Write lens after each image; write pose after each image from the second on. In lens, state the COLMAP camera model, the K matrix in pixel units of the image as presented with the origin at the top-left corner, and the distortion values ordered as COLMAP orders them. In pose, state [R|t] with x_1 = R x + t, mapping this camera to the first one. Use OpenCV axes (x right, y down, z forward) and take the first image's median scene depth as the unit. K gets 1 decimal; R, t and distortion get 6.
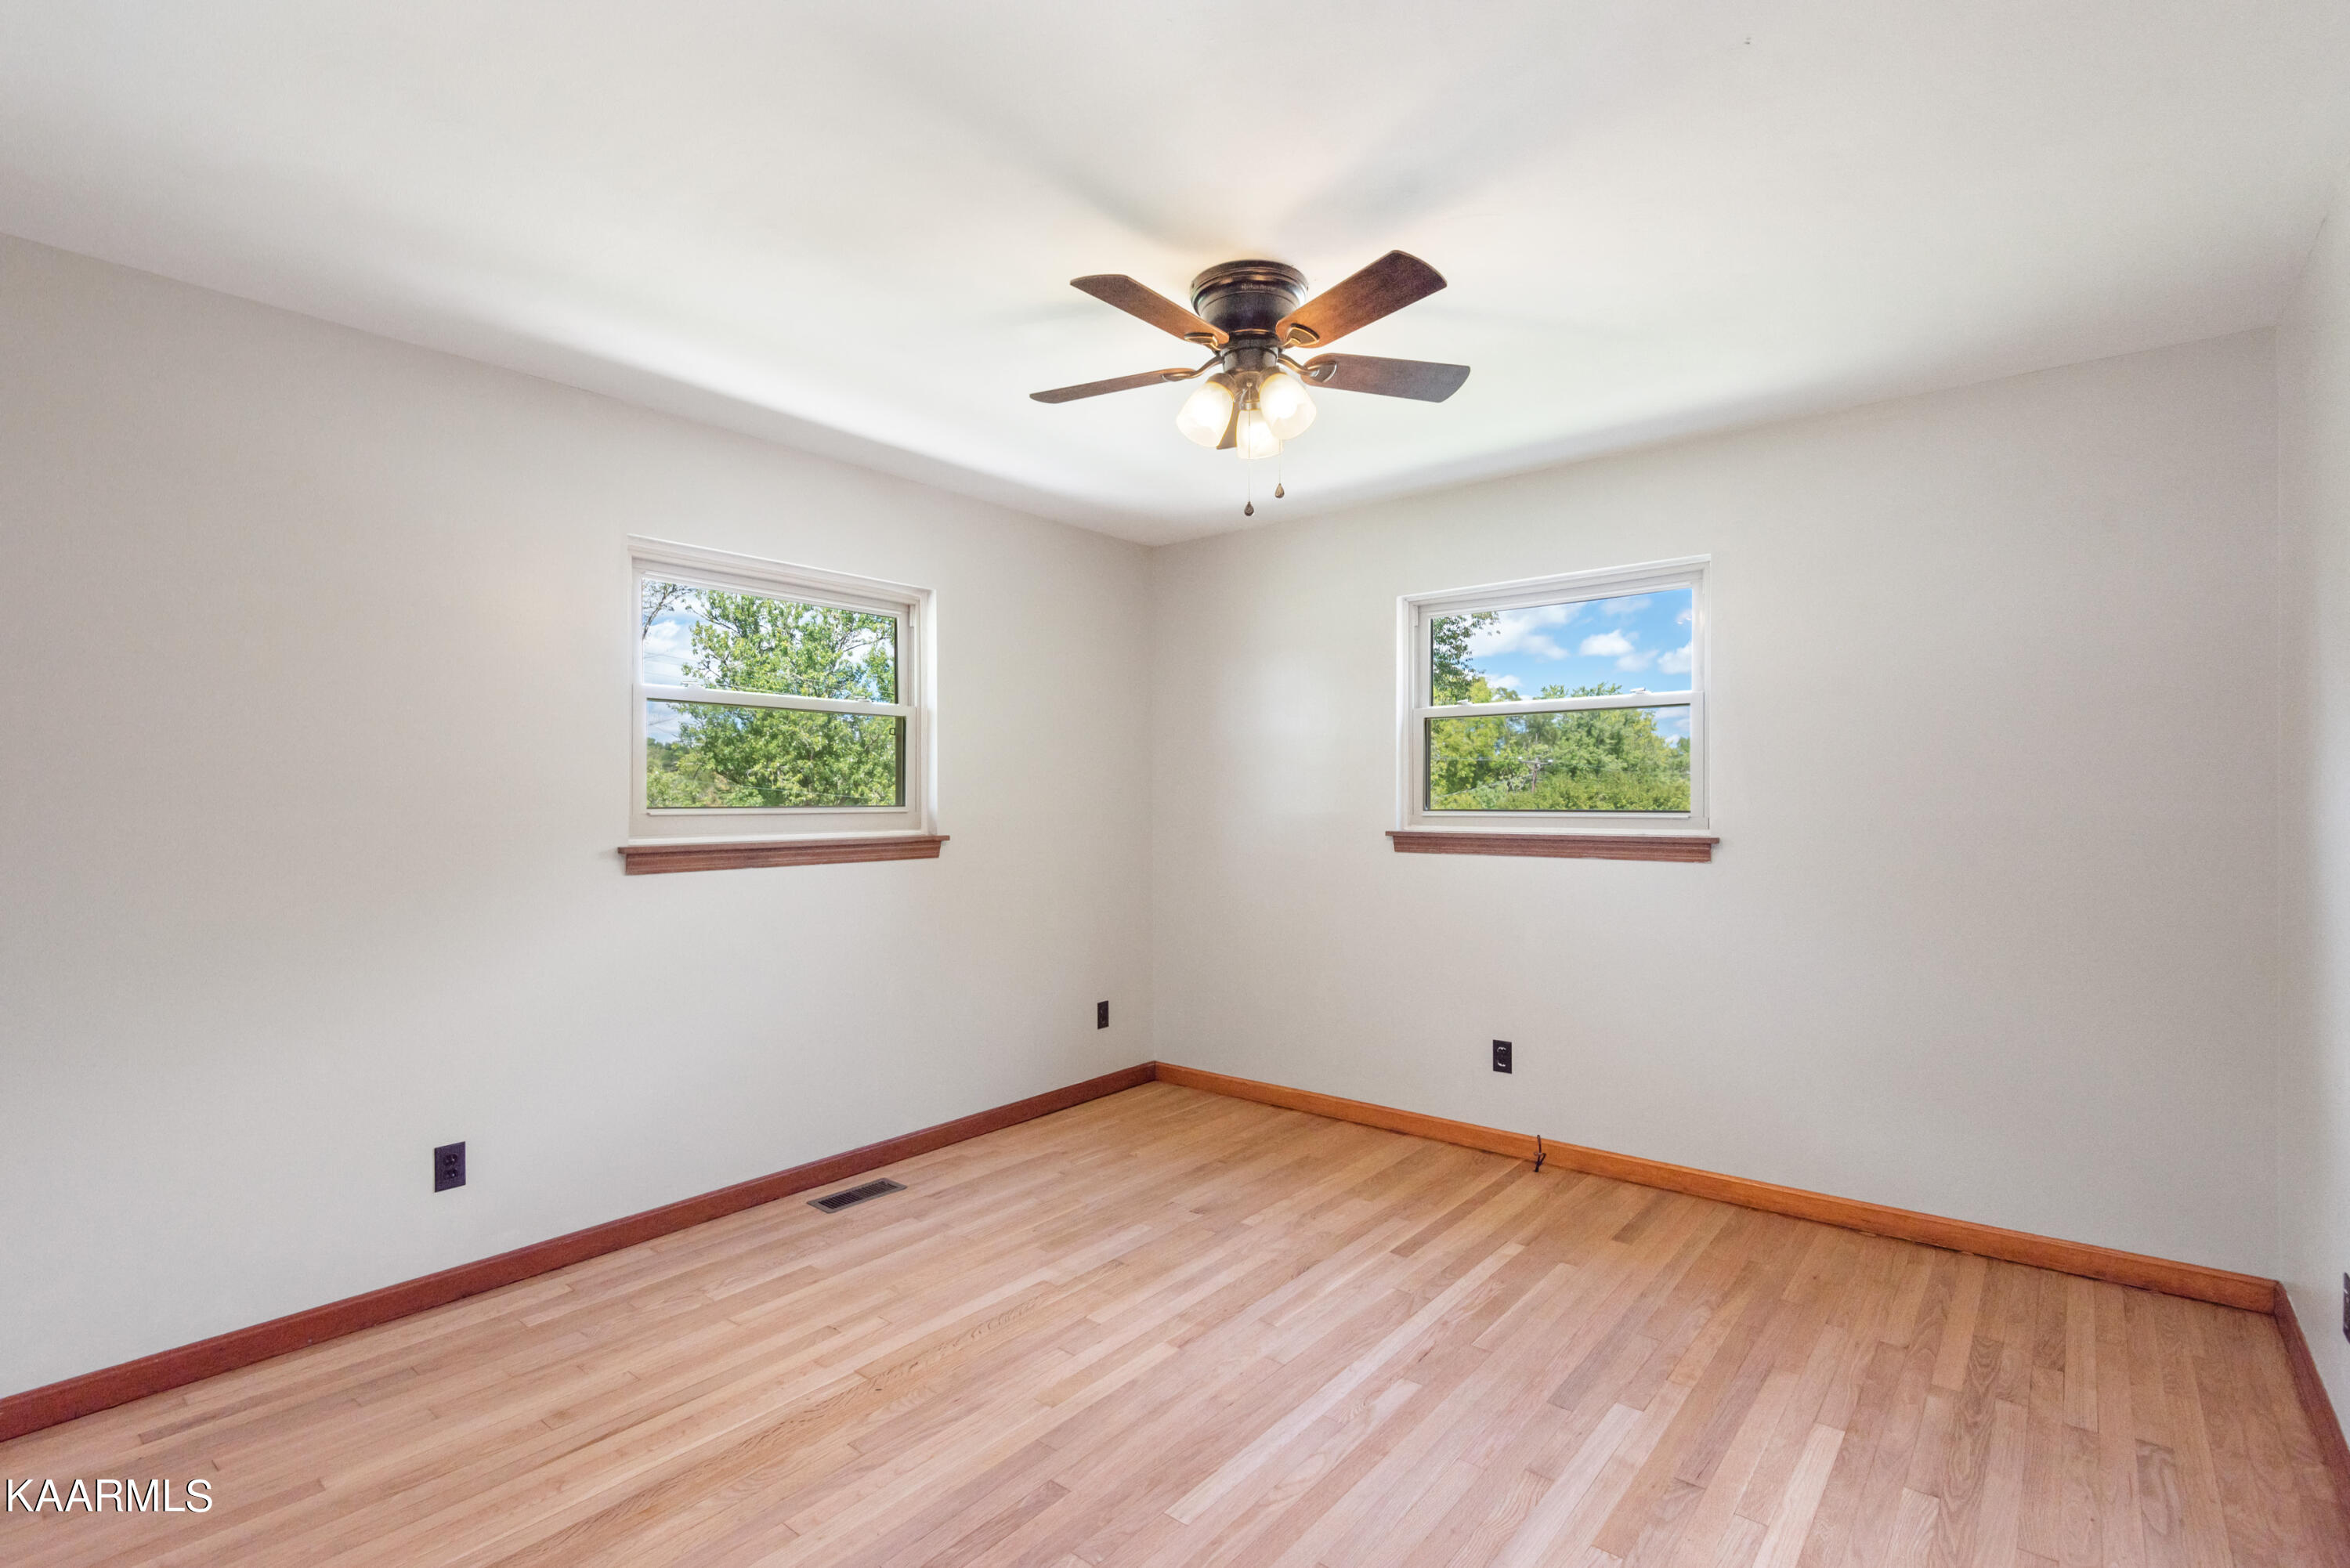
lens RADIAL K [[1083.4, 0, 1175.0], [0, 1083.4, 784.0], [0, 0, 1]] dist [-0.000046, 0.000001]
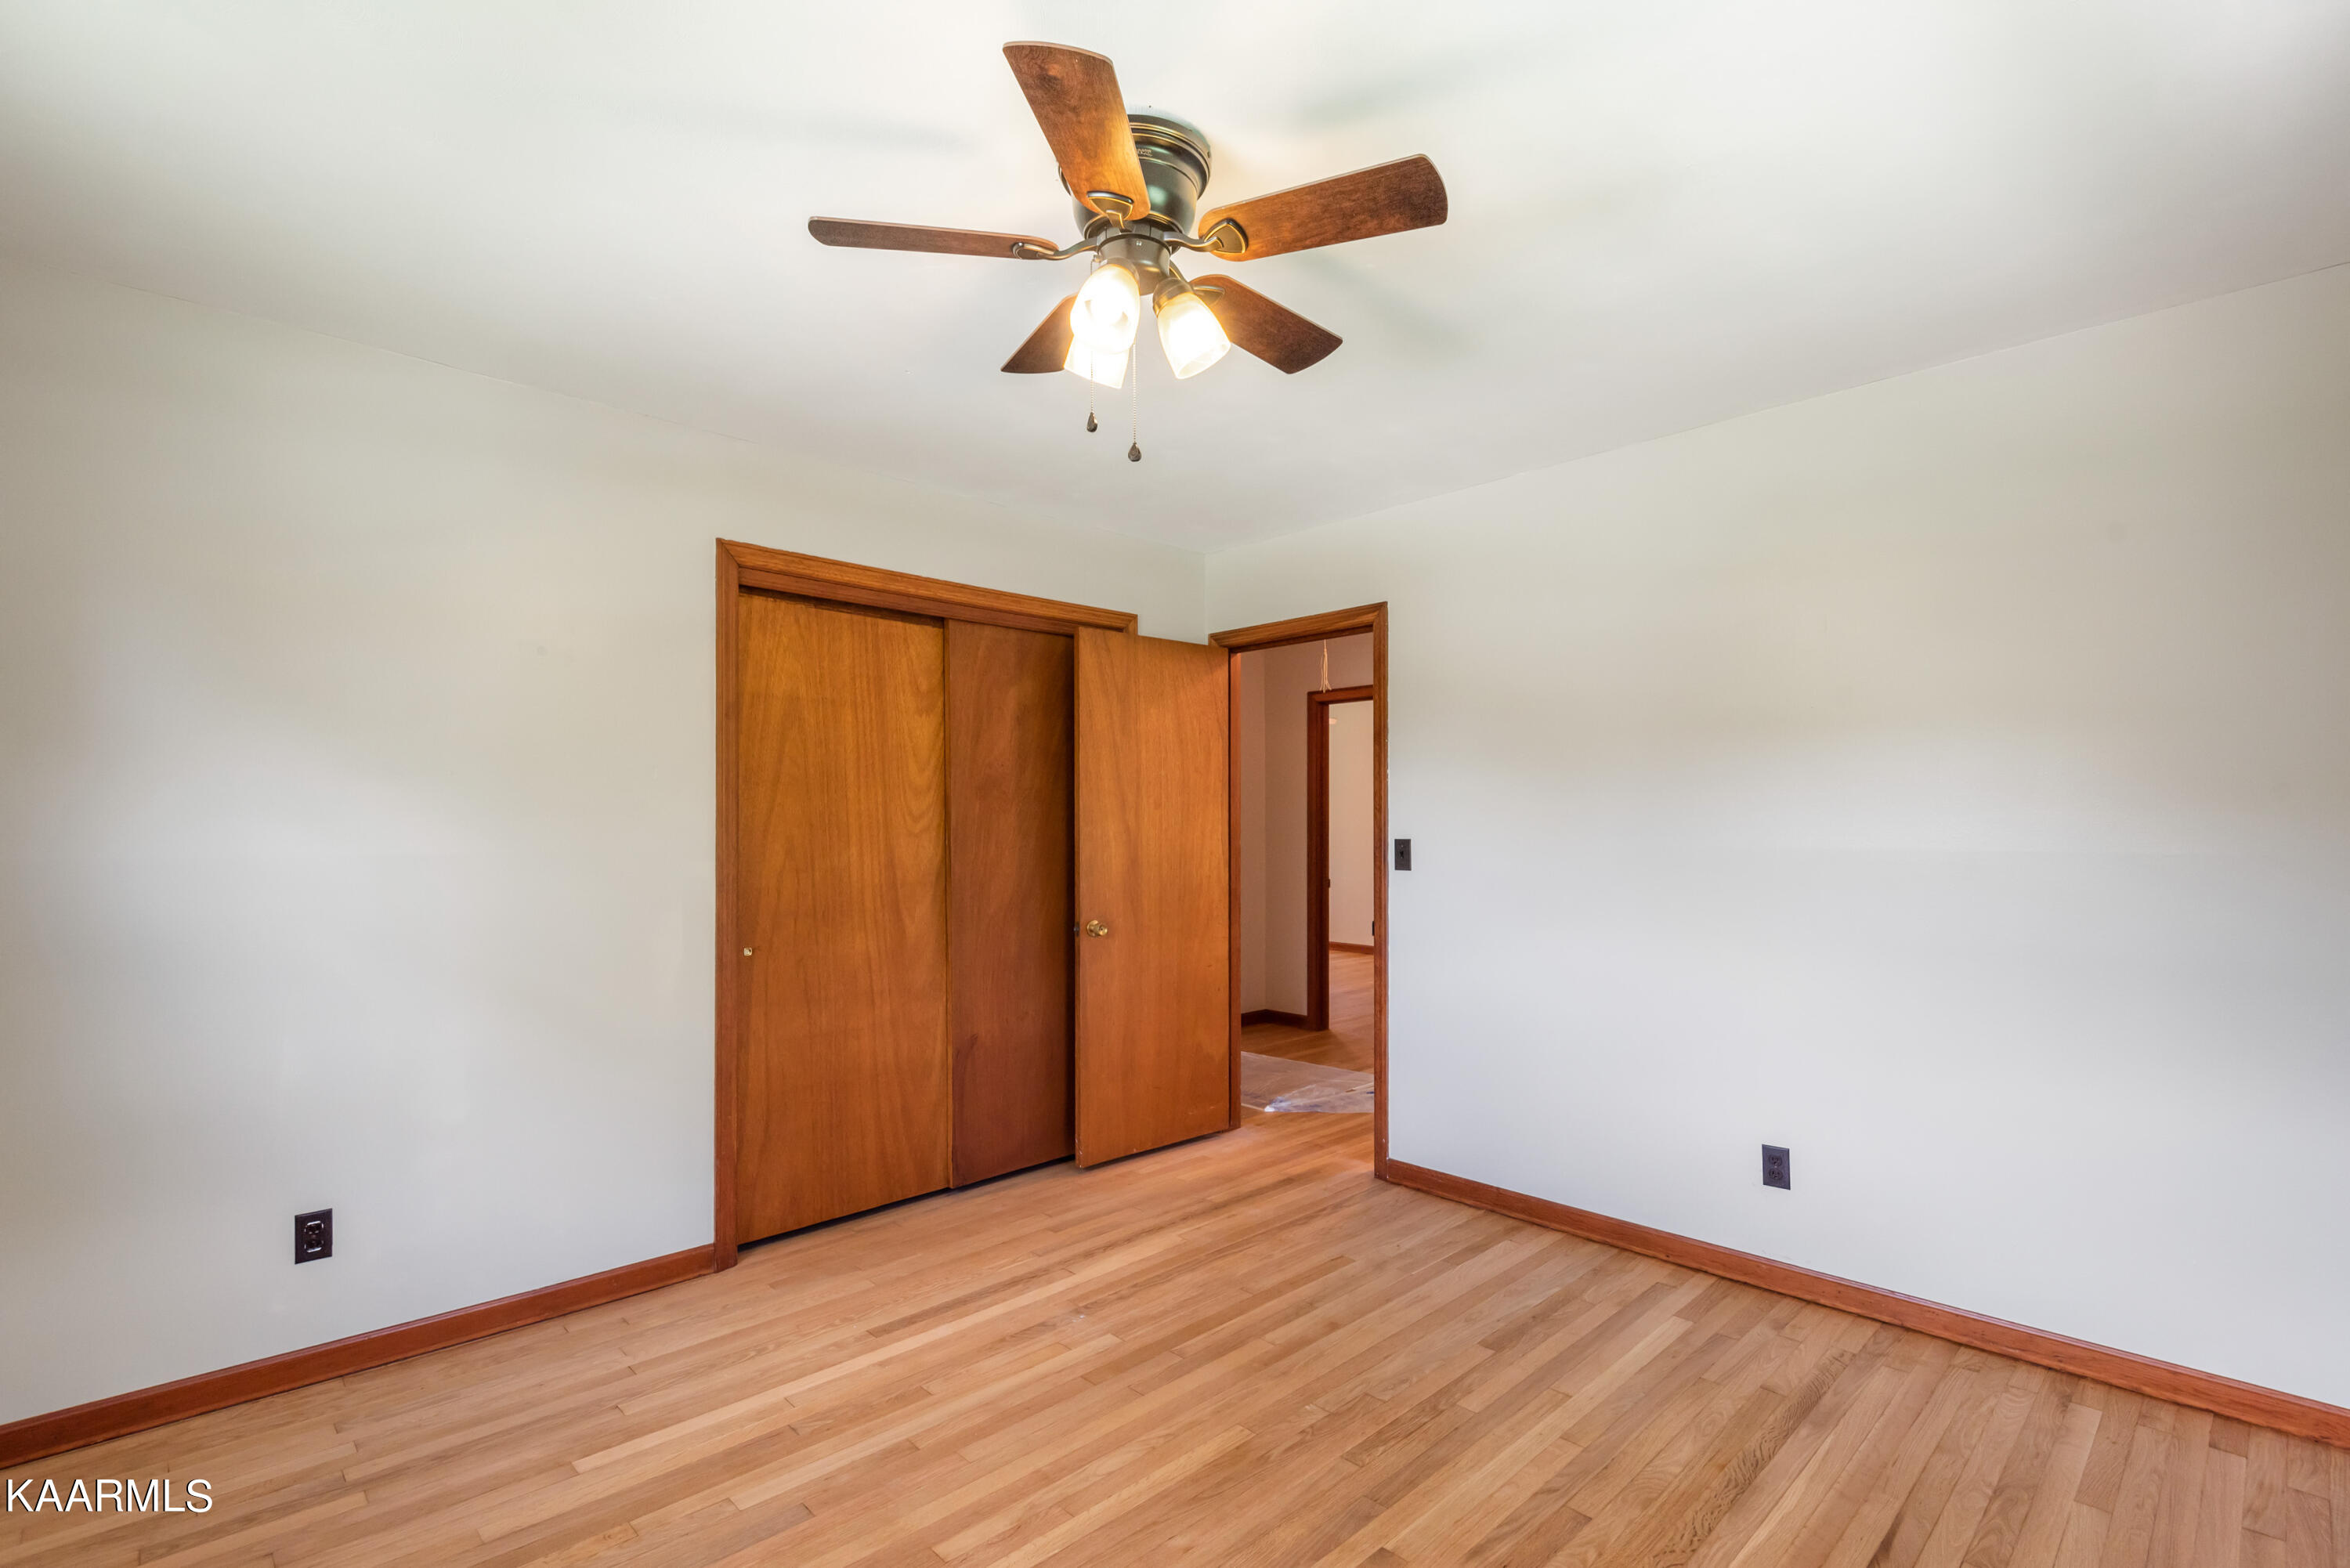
lens RADIAL K [[1083.4, 0, 1175.0], [0, 1083.4, 784.0], [0, 0, 1]] dist [-0.000046, 0.000001]
pose [[-0.994000, 0.004742, 0.109274, -0.051105], [-0.000158, 0.998996, -0.044798, 0.019431], [-0.109377, -0.044546, -0.993002, 2.048975]]
